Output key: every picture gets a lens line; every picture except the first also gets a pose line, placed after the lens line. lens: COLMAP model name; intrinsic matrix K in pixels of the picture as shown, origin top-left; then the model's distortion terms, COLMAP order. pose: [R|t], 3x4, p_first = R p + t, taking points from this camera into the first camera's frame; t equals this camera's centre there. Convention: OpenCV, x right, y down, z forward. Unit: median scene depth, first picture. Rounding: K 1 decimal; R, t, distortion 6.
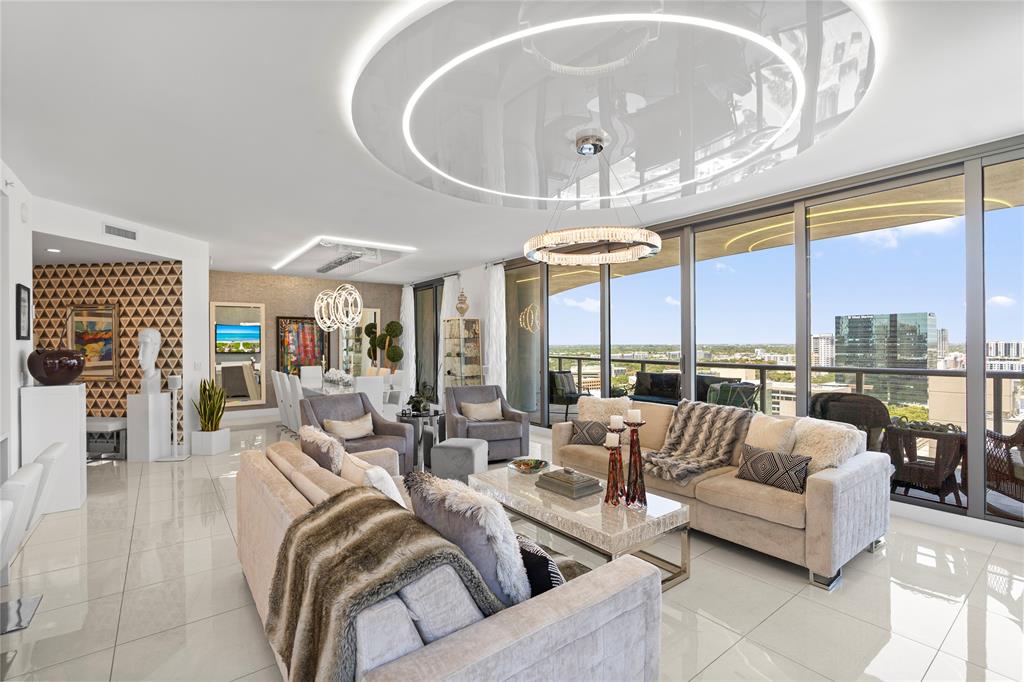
lens RADIAL K [[463.8, 0, 509.8], [0, 463.8, 341.9], [0, 0, 1]] dist [-0.006041, 0.000458]
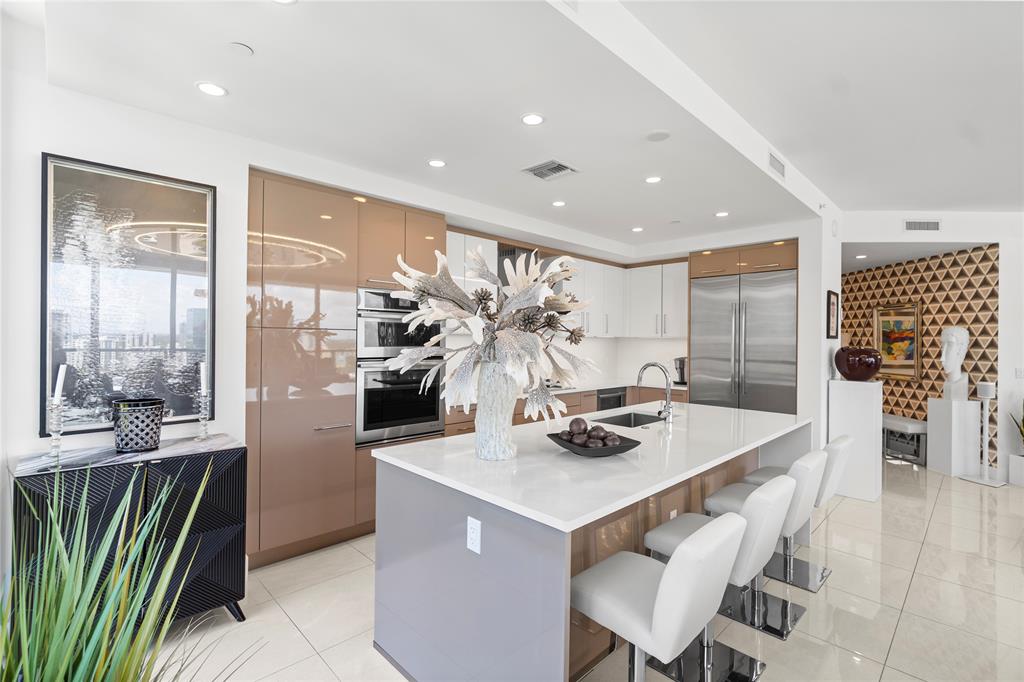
lens RADIAL K [[463.8, 0, 513.4], [0, 463.8, 337.3], [0, 0, 1]] dist [-0.006041, 0.000458]
pose [[0.128054, 0.001889, -0.991765, -0.008197], [-0.009096, 0.999958, 0.000730, -0.000974], [0.991726, 0.008928, 0.128065, 0.043666]]
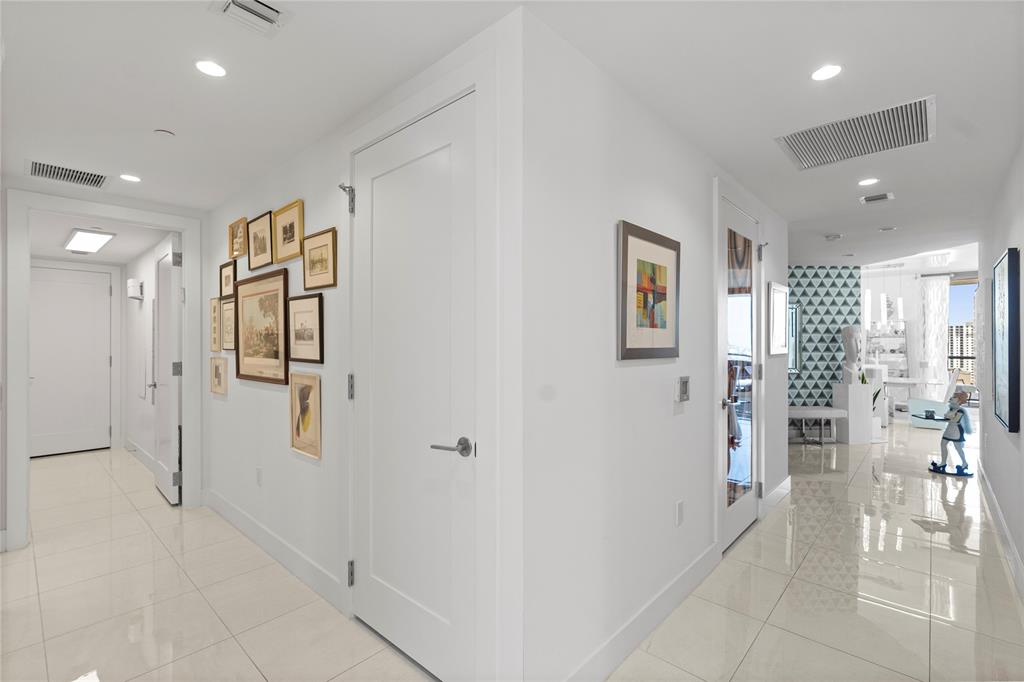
lens RADIAL K [[463.8, 0, 510.9], [0, 463.8, 342.2], [0, 0, 1]] dist [-0.006041, 0.000458]
pose [[0.984454, 0.010492, 0.175327, -1.795441], [-0.006417, 0.999696, -0.023791, 0.042695], [-0.175524, 0.022296, 0.984223, 0.044154]]
